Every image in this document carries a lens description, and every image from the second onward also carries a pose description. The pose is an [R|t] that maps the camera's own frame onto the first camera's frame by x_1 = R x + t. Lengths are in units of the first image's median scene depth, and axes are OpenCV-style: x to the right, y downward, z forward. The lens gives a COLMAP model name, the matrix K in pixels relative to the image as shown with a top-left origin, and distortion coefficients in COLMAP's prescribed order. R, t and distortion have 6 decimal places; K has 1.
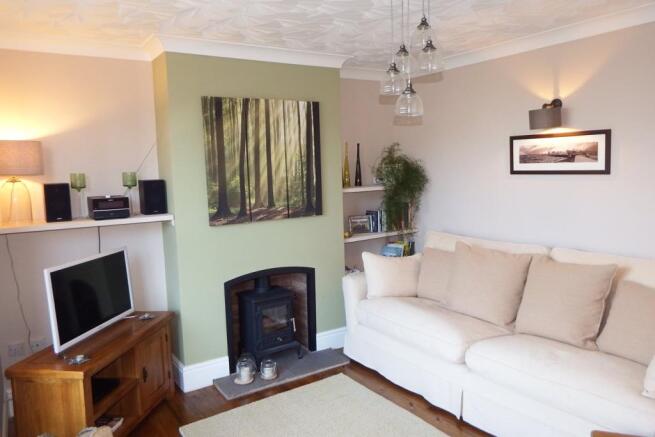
lens RADIAL K [[480.1, 0, 328.6], [0, 480.1, 216.9], [0, 0, 1]] dist [0.001331, -0.009283]
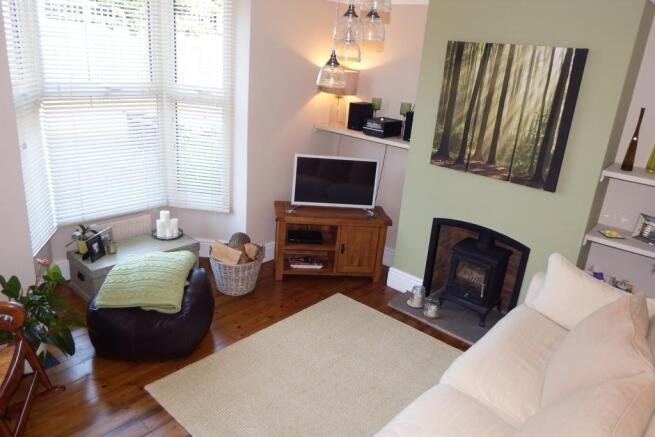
lens RADIAL K [[480.1, 0, 328.6], [0, 480.1, 216.9], [0, 0, 1]] dist [0.001331, -0.009283]
pose [[0.258302, 0.361107, -0.896037, 0.691679], [-0.196593, 0.927753, 0.317217, -0.162533], [0.945850, 0.094217, 0.310631, 0.427803]]
